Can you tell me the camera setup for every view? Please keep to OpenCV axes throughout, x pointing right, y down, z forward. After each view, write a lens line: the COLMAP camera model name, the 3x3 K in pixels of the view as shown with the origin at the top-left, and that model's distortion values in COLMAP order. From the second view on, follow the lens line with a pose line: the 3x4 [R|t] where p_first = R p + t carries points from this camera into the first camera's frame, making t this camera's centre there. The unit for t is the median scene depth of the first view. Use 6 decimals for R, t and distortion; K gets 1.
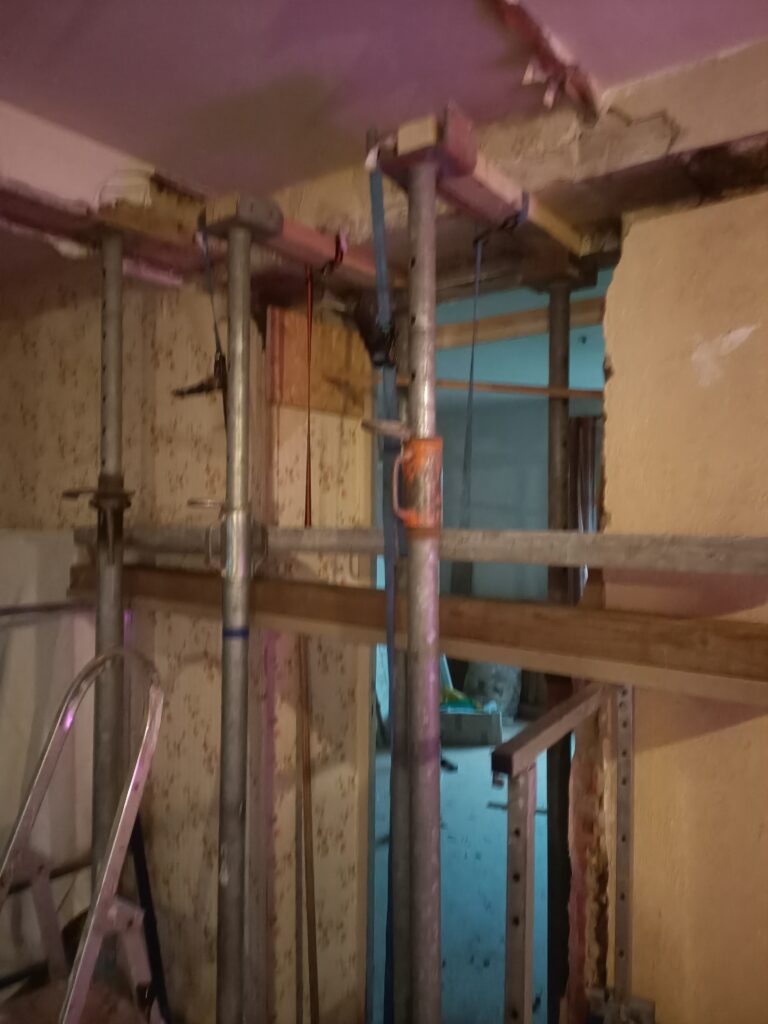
lens RADIAL K [[777.1, 0, 390.5], [0, 777.1, 513.9], [0, 0, 1]] dist [0.047593, -0.054133]
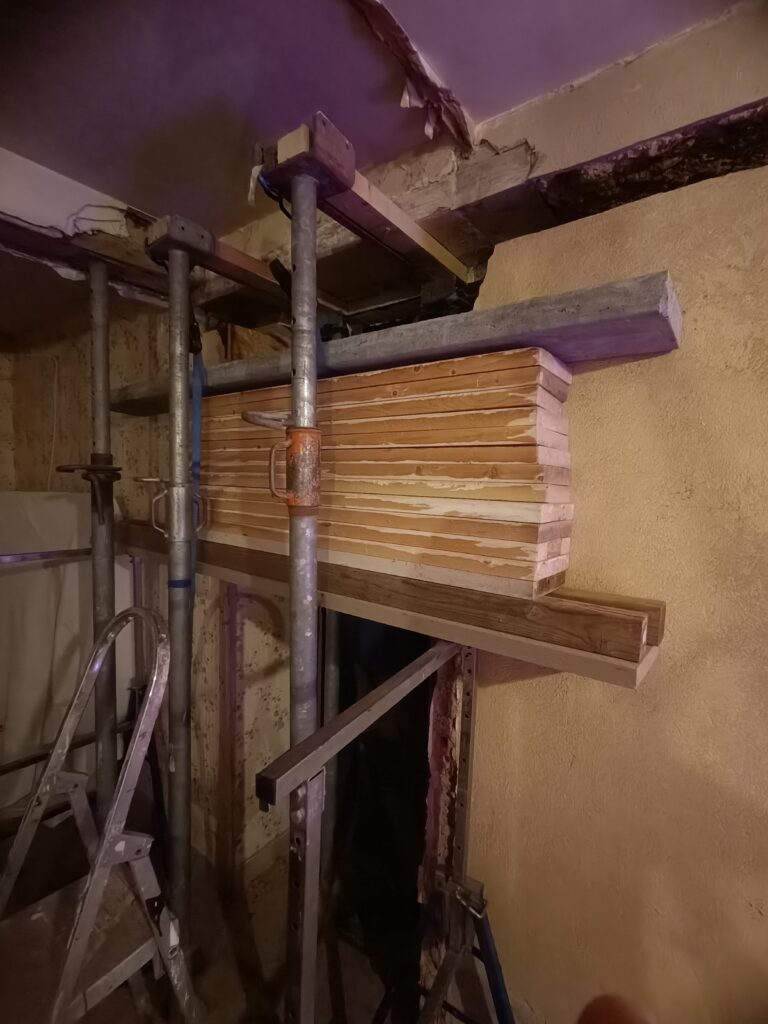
lens RADIAL K [[474.5, 0, 397.1], [0, 474.5, 524.1], [0, 0, 1]] dist [-0.004797, 0.003187]
pose [[0.999725, 0.015216, 0.017866, 0.152104], [-0.016824, 0.995464, 0.093640, -0.021490], [-0.016360, -0.093915, 0.995446, 0.259487]]
